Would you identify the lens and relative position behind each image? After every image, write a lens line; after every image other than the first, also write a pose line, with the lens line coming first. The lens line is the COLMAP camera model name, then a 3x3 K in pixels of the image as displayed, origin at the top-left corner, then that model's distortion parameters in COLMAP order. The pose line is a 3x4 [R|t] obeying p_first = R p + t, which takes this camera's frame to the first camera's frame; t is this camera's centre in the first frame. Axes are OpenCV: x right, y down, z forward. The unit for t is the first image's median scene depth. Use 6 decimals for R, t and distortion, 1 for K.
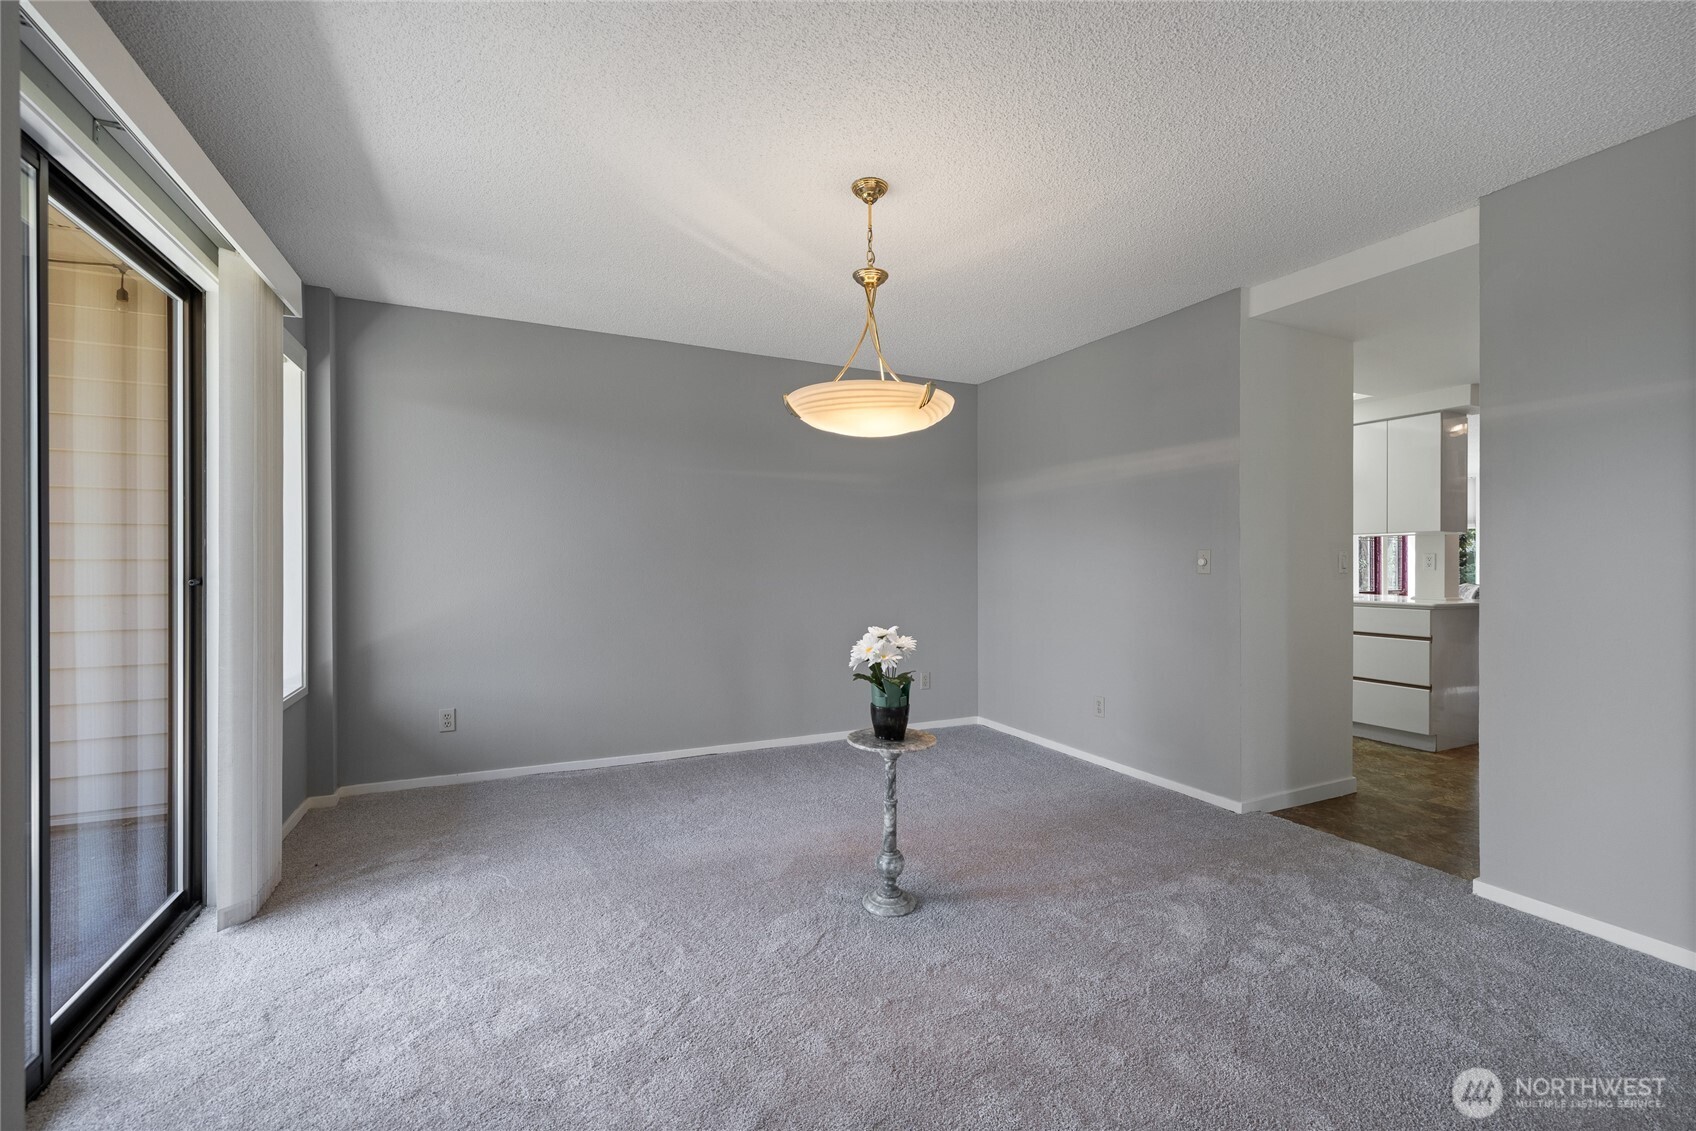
lens RADIAL K [[717.4, 0, 853.6], [0, 717.4, 565.2], [0, 0, 1]] dist [-0.002798, -0.000004]
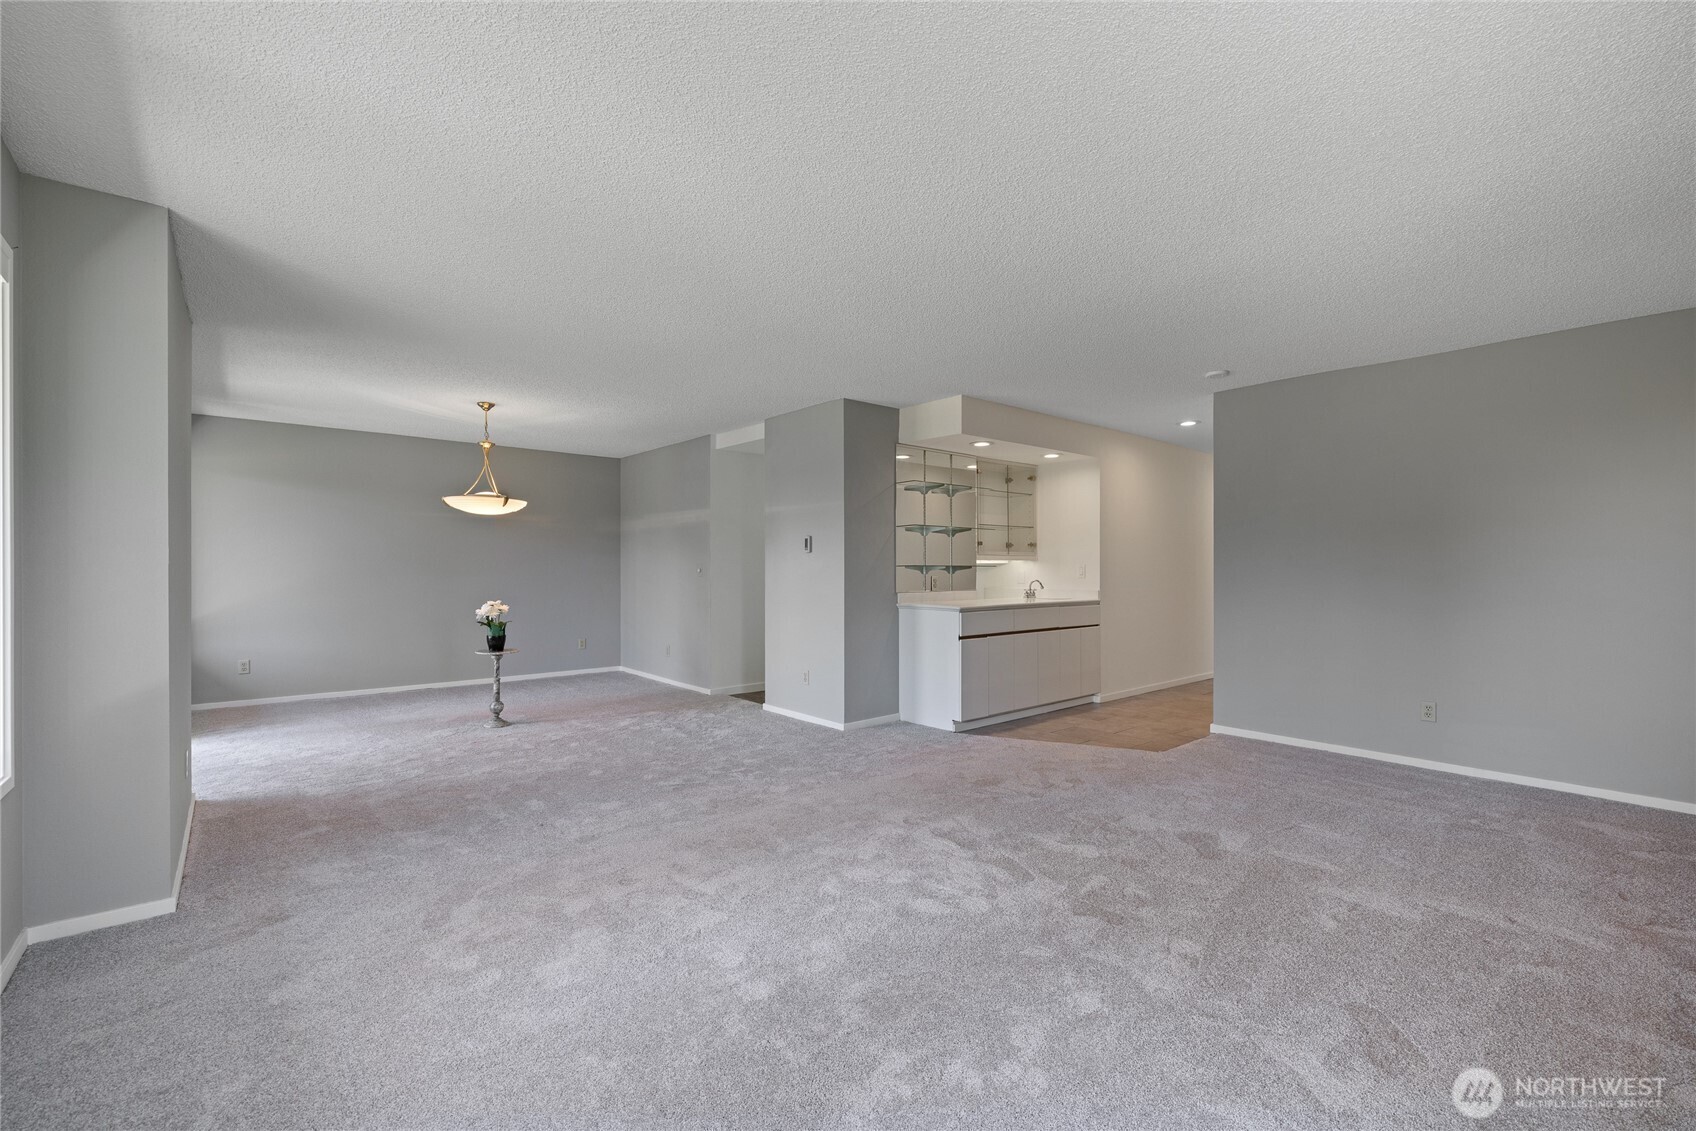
lens RADIAL K [[717.4, 0, 840.4], [0, 717.4, 564.3], [0, 0, 1]] dist [-0.002798, -0.000004]
pose [[0.967336, -0.000447, 0.253499, 0.430186], [0.001844, 0.999984, -0.005277, -0.011239], [-0.253493, 0.005572, 0.967321, -1.180869]]
